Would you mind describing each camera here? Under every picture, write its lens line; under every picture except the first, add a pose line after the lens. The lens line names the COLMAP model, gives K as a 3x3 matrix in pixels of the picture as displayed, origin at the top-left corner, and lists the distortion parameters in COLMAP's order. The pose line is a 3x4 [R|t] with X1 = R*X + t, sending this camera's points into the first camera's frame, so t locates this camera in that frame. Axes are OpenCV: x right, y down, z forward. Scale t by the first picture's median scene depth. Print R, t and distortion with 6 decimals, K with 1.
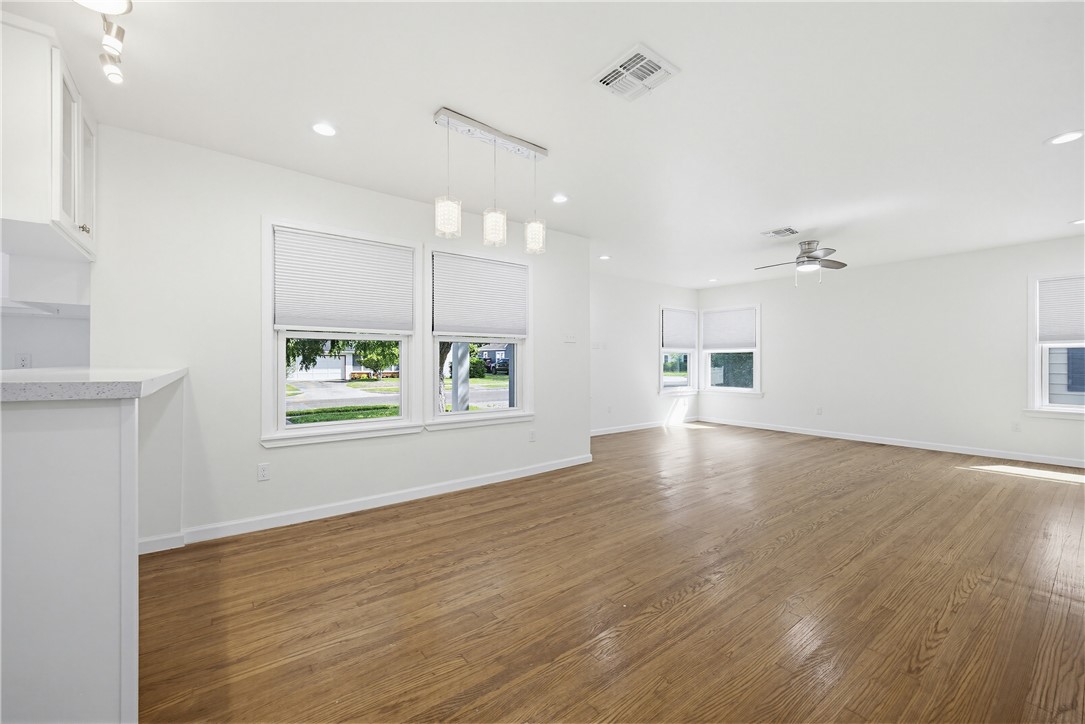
lens RADIAL K [[418.0, 0, 539.5], [0, 418.0, 360.3], [0, 0, 1]] dist [-0.007621, -0.000110]
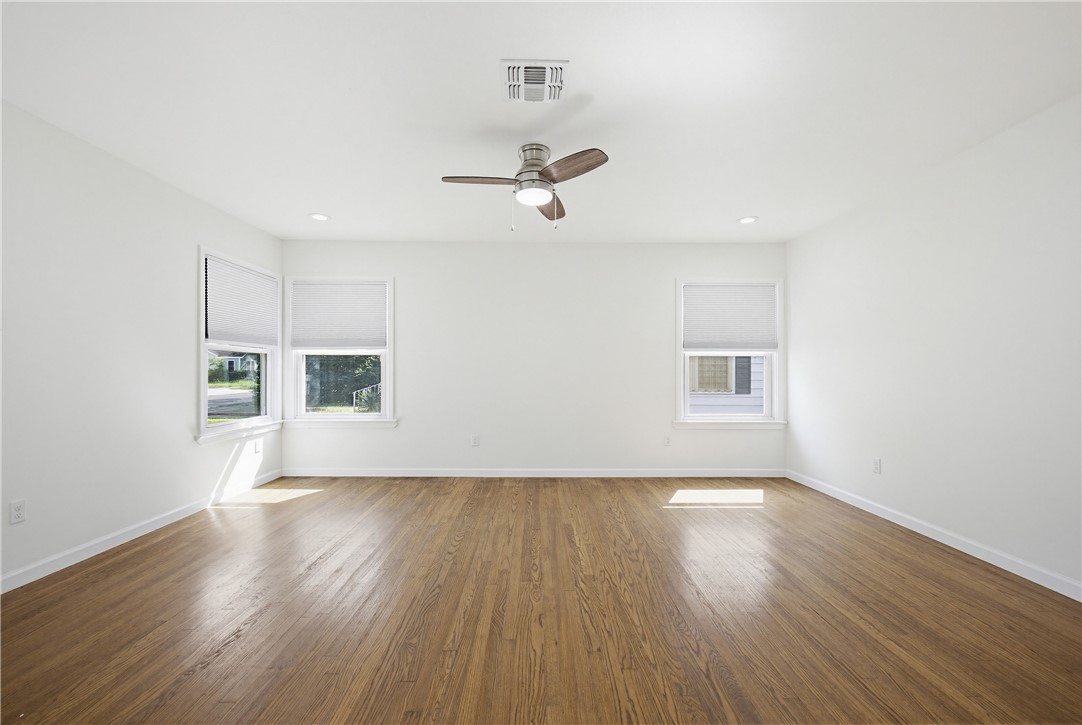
lens RADIAL K [[453.7, 0, 539.3], [0, 453.7, 367.8], [0, 0, 1]] dist [-0.001267, -0.000131]
pose [[0.599605, 0.000490, 0.800296, 0.245375], [-0.003042, 0.999994, 0.001667, -0.002605], [-0.800291, -0.003434, 0.599603, 0.869743]]
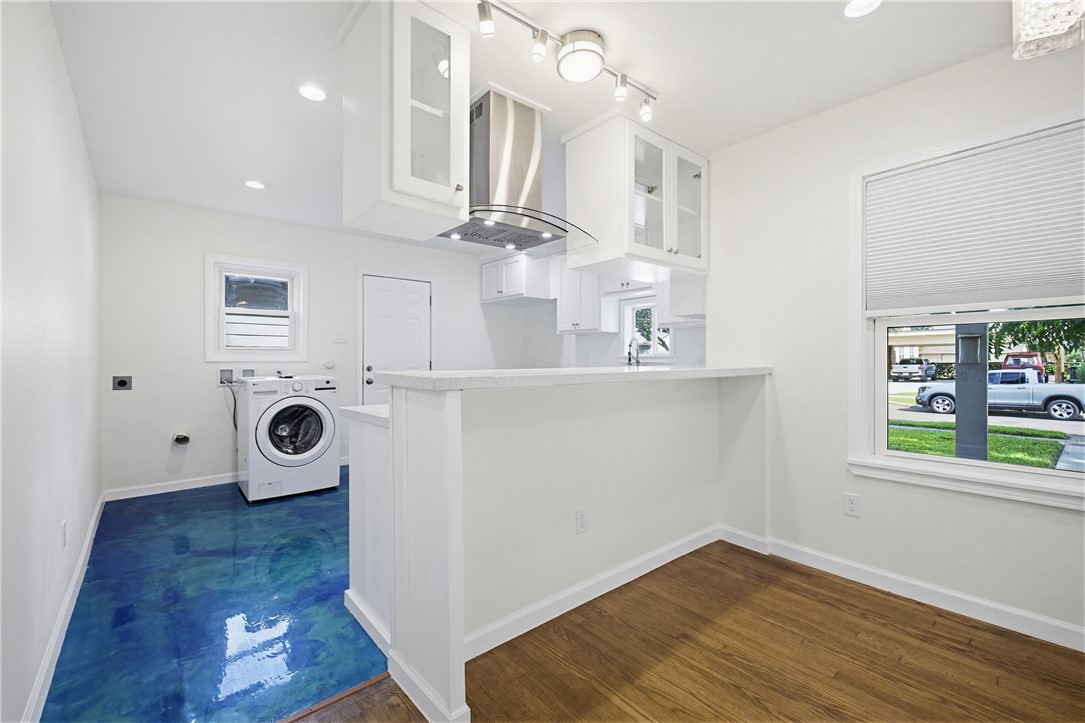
lens RADIAL K [[454.9, 0, 535.0], [0, 454.9, 361.3], [0, 0, 1]] dist [-0.001267, -0.000131]
pose [[0.057778, 0.002032, -0.998327, 0.109429], [0.007308, 0.999970, 0.002458, -0.002039], [0.998303, -0.007438, 0.057761, 0.289228]]
